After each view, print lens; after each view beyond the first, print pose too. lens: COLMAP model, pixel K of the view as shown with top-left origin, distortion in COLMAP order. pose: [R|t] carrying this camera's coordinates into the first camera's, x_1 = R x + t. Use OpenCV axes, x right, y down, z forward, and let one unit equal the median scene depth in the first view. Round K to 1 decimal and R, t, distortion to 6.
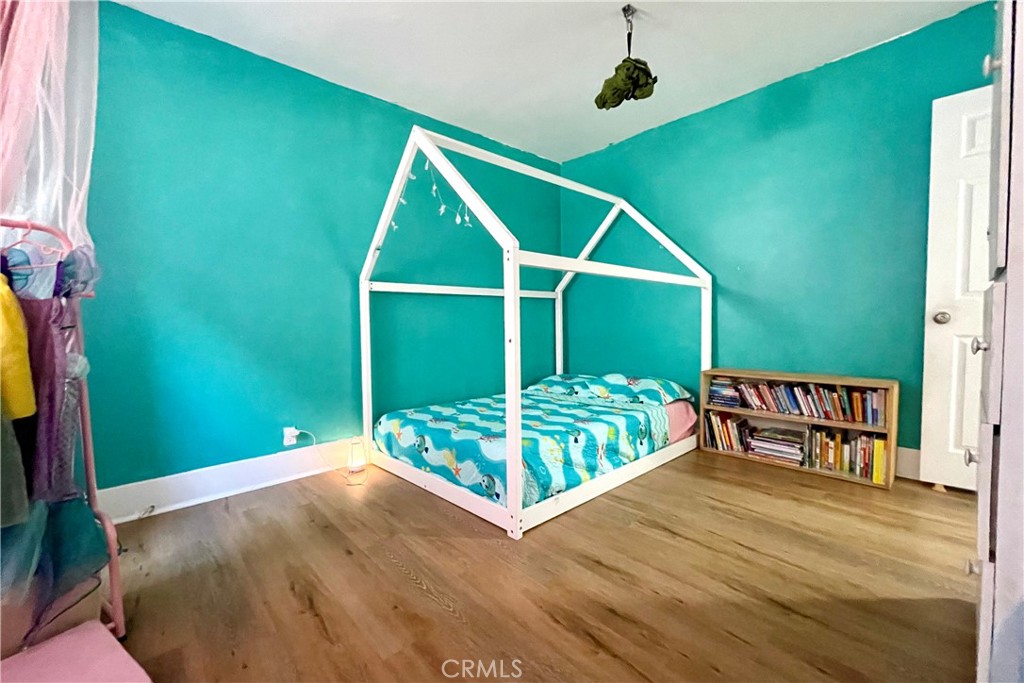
lens RADIAL K [[416.3, 0, 512.0], [0, 416.3, 341.5], [0, 0, 1]] dist [-0.002058, -0.000433]
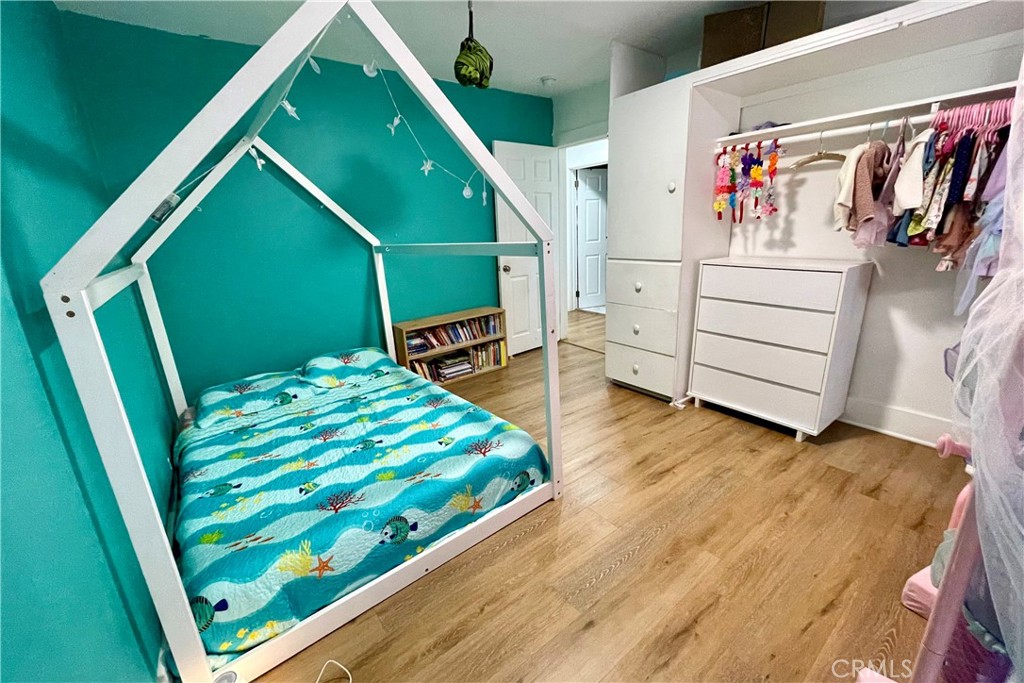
lens RADIAL K [[416.4, 0, 512.0], [0, 416.4, 341.5], [0, 0, 1]] dist [0.000930, 0.000019]
pose [[0.083304, -0.254324, 0.963525, -0.812129], [0.097787, 0.964305, 0.246076, -0.193578], [-0.991715, 0.073721, 0.105200, 0.786626]]
